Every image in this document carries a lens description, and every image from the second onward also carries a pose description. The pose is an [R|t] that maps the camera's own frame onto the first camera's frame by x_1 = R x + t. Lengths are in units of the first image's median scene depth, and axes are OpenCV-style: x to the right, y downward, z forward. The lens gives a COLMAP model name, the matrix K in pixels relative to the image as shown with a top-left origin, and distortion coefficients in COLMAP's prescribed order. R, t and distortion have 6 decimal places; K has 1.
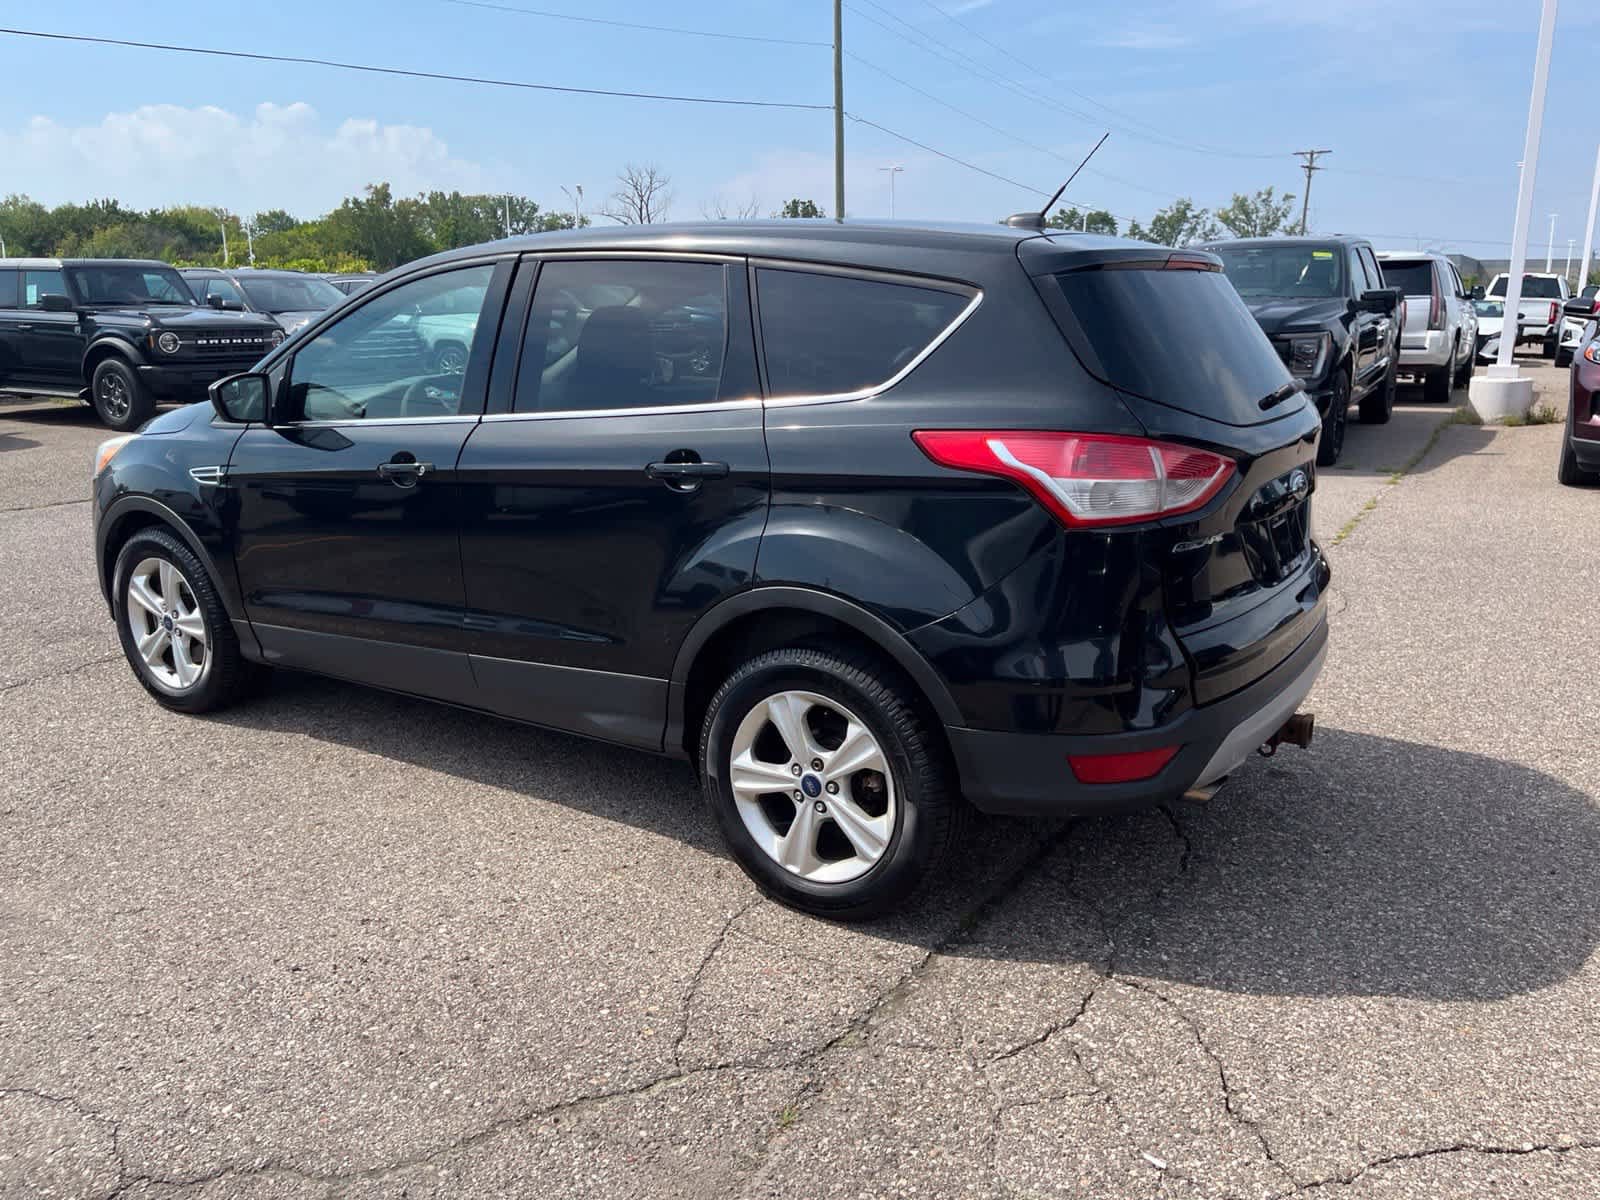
lens RADIAL K [[1377.4, 0, 831.4], [0, 1377.4, 600.7], [0, 0, 1]] dist [0.090737, -0.172462]
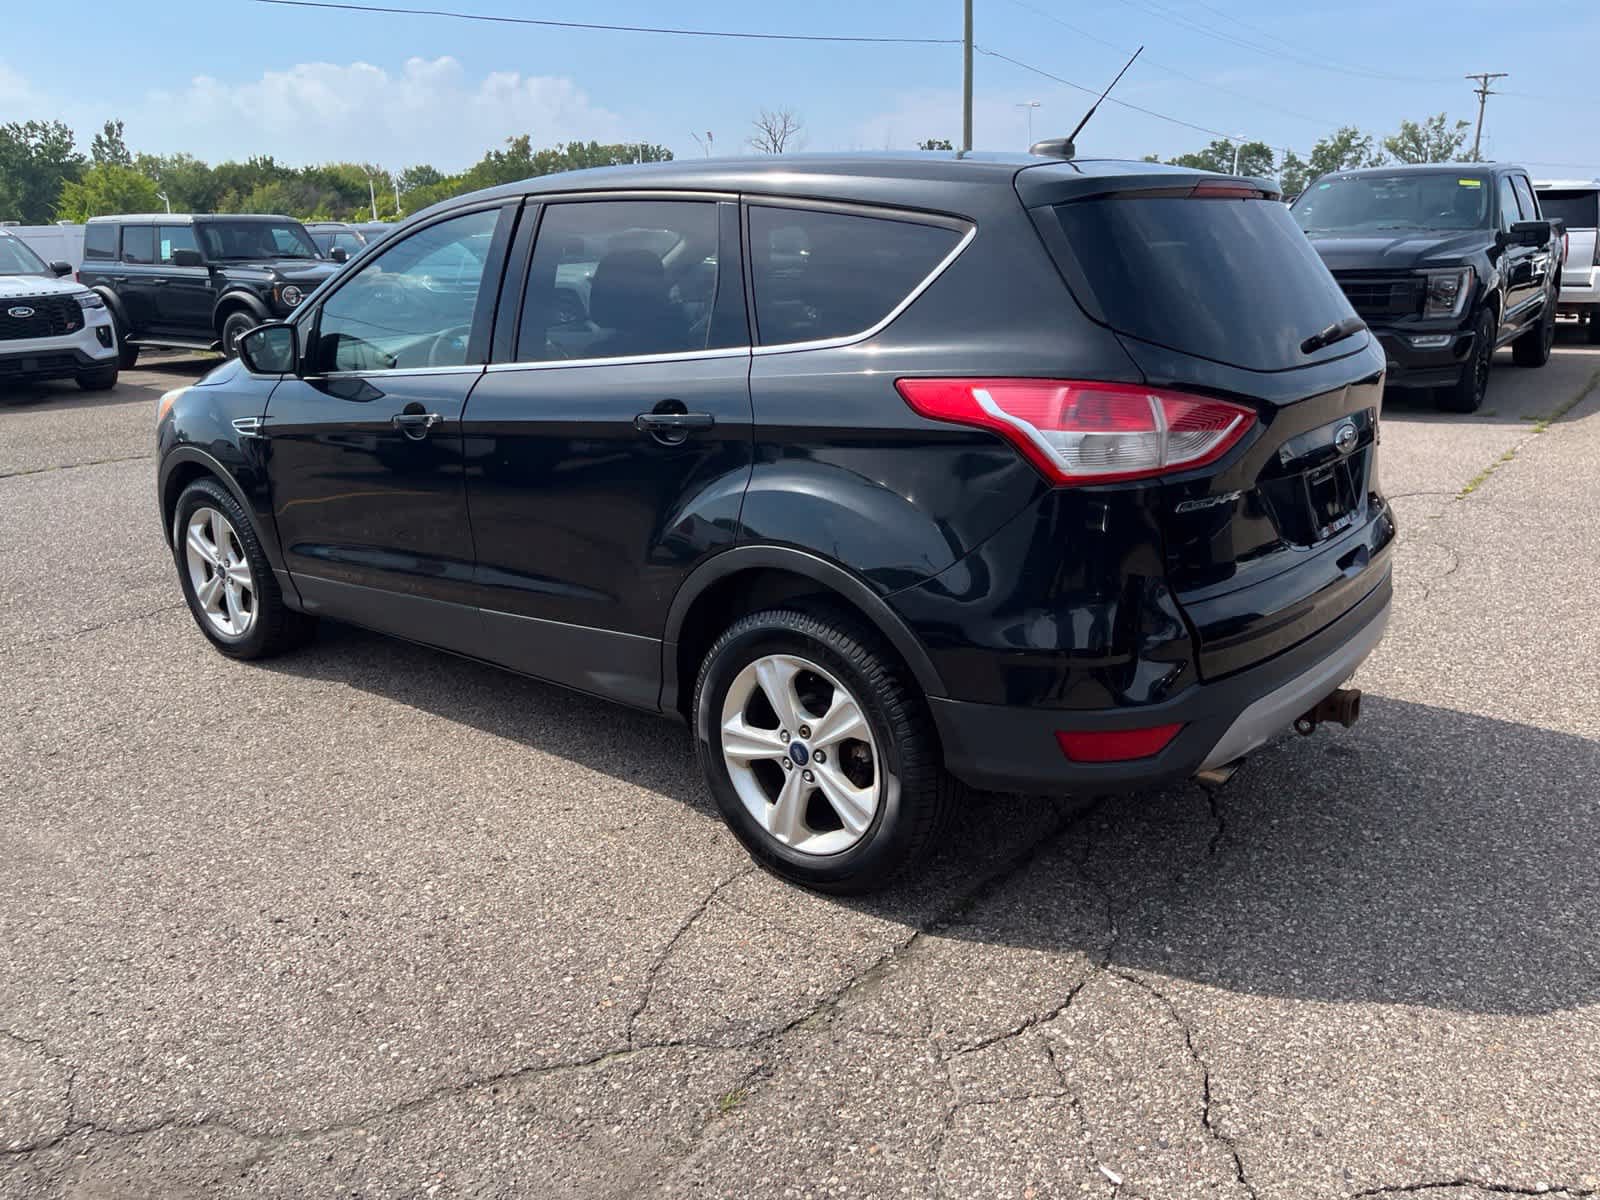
lens RADIAL K [[1375.3, 0, 799.4], [0, 1375.3, 607.4], [0, 0, 1]] dist [0.091963, -0.175889]
pose [[0.991700, 0.015644, -0.127617, 0.109643], [-0.010262, 0.999034, 0.042724, -0.008004], [0.128163, -0.041060, 0.990903, 0.060835]]
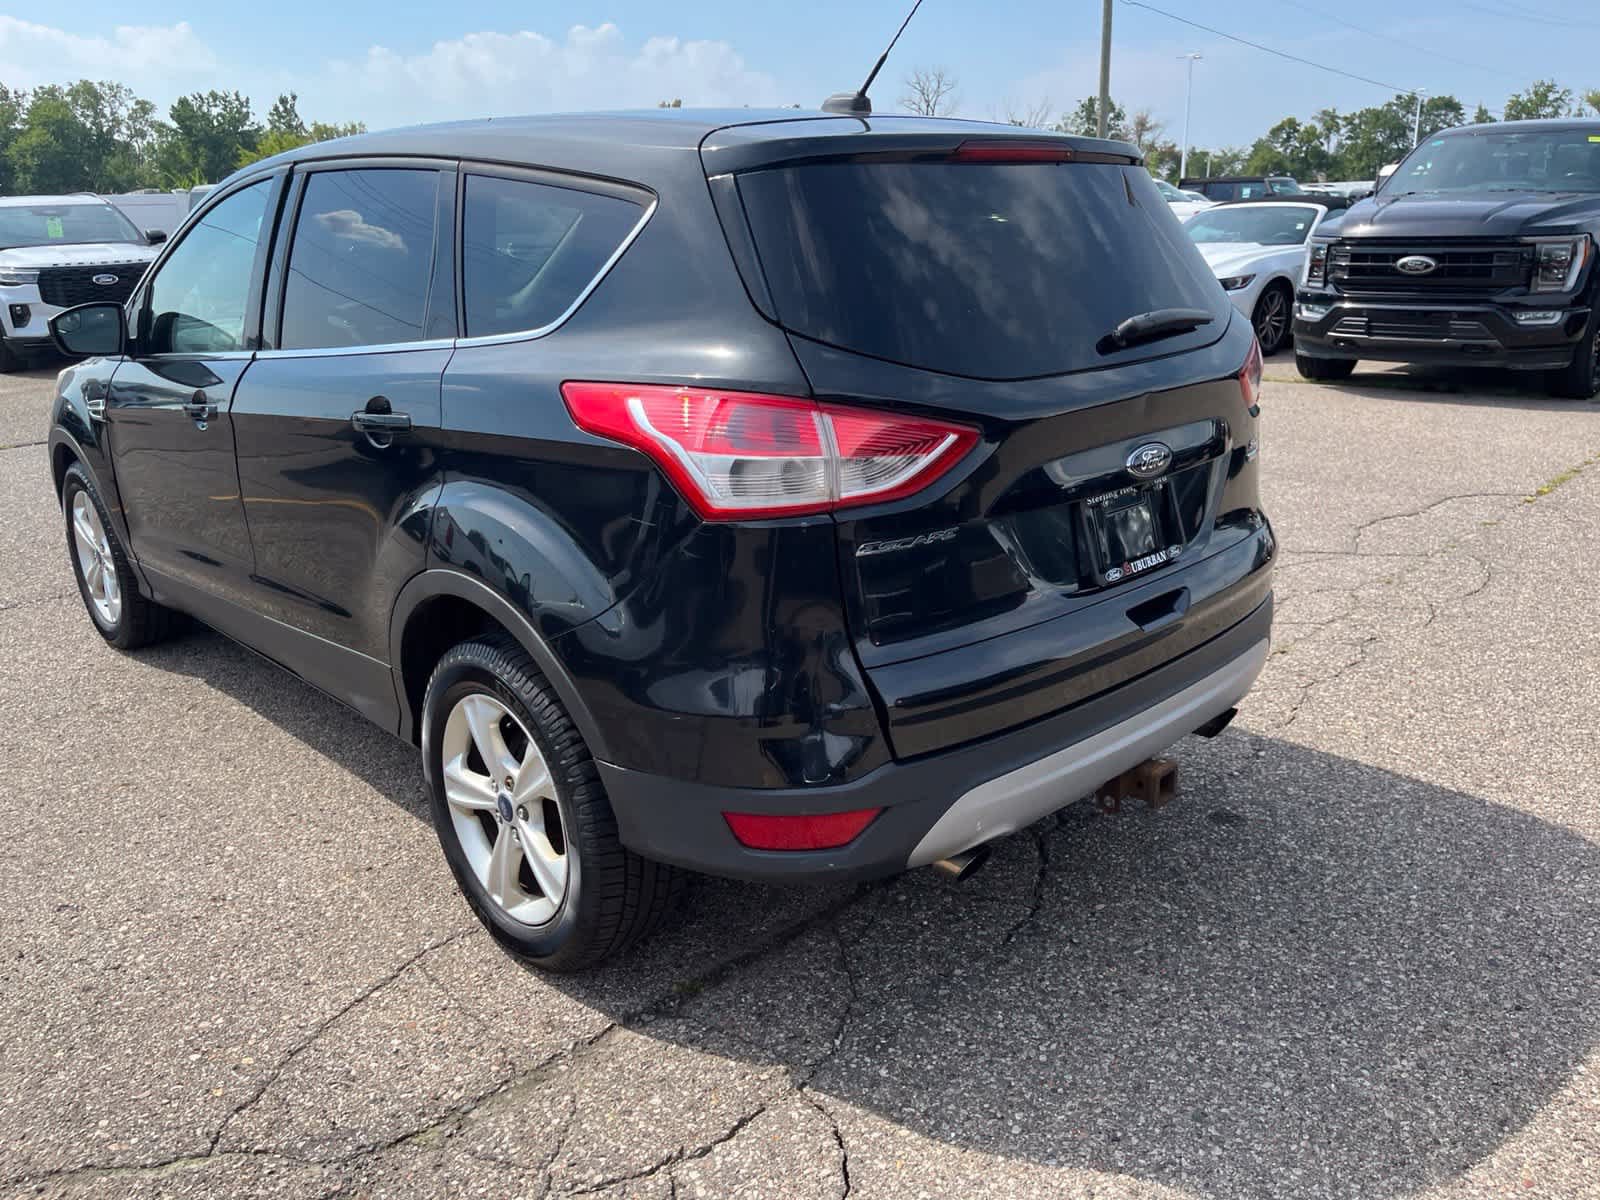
lens RADIAL K [[1354.7, 0, 797.7], [0, 1354.7, 609.8], [0, 0, 1]] dist [0.087372, -0.157484]
pose [[0.964498, 0.053387, -0.258636, 0.374903], [-0.034724, 0.996488, 0.076198, -0.055291], [0.261796, -0.064512, 0.962965, 0.271723]]
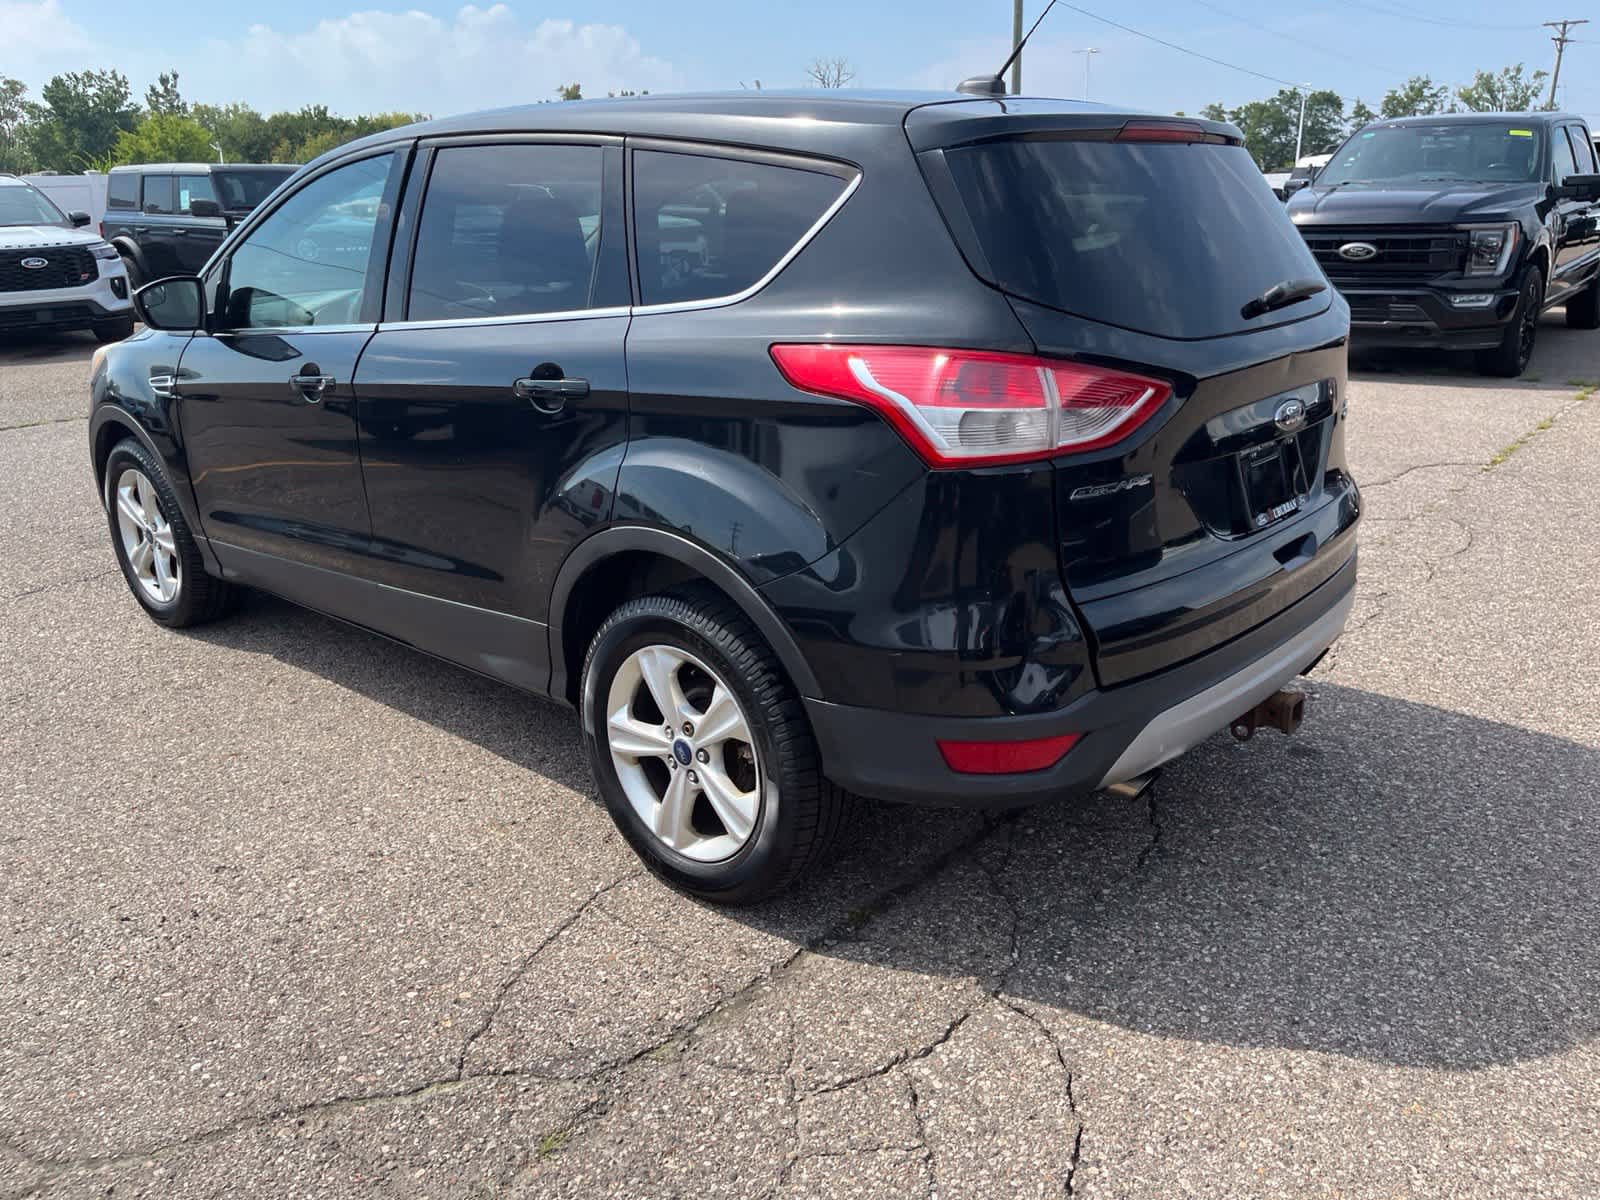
lens RADIAL K [[1362.2, 0, 804.8], [0, 1362.2, 617.9], [0, 0, 1]] dist [0.092110, -0.173603]
pose [[0.984861, 0.036630, -0.169432, 0.214400], [-0.022493, 0.996160, 0.084617, -0.027643], [0.171880, -0.079524, 0.981903, 0.170532]]
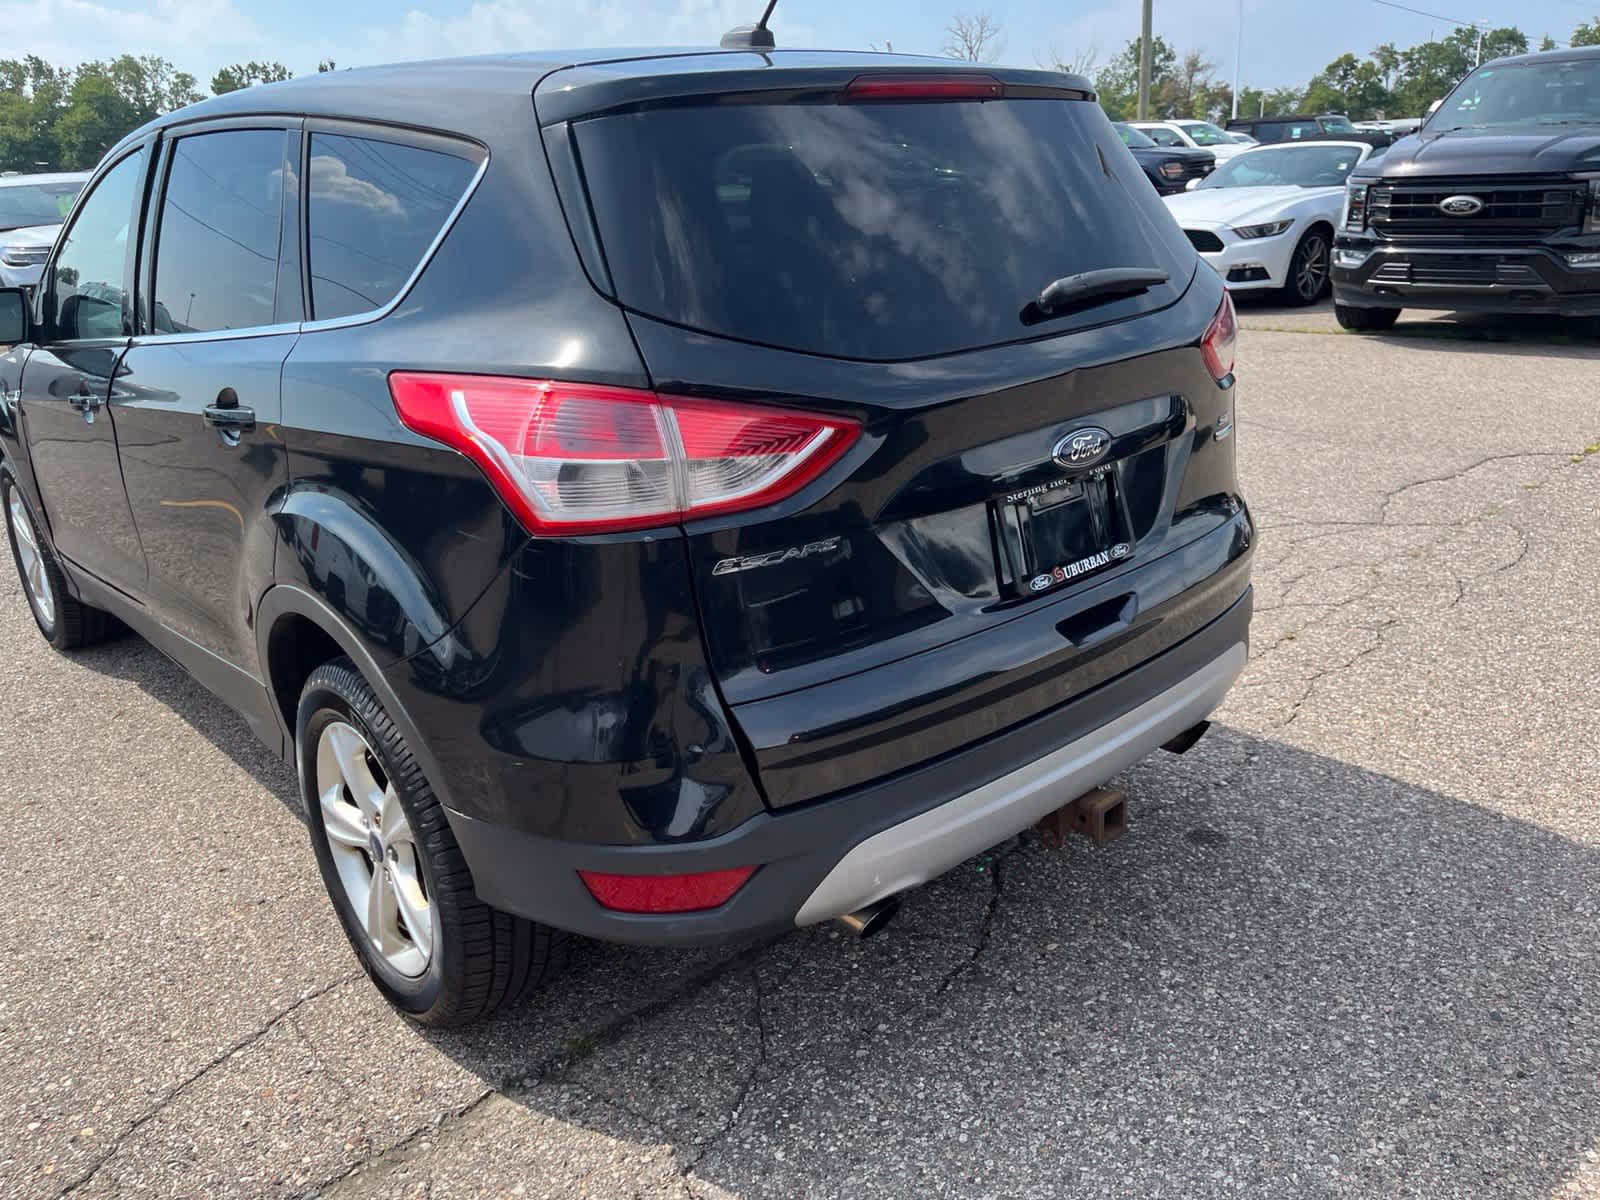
lens RADIAL K [[1342.6, 0, 799.9], [0, 1342.6, 621.1], [0, 0, 1]] dist [0.086469, -0.161503]
pose [[0.953102, 0.049726, -0.298538, 0.431803], [-0.015244, 0.993046, 0.116738, -0.078793], [0.302266, -0.106713, 0.947231, 0.402708]]
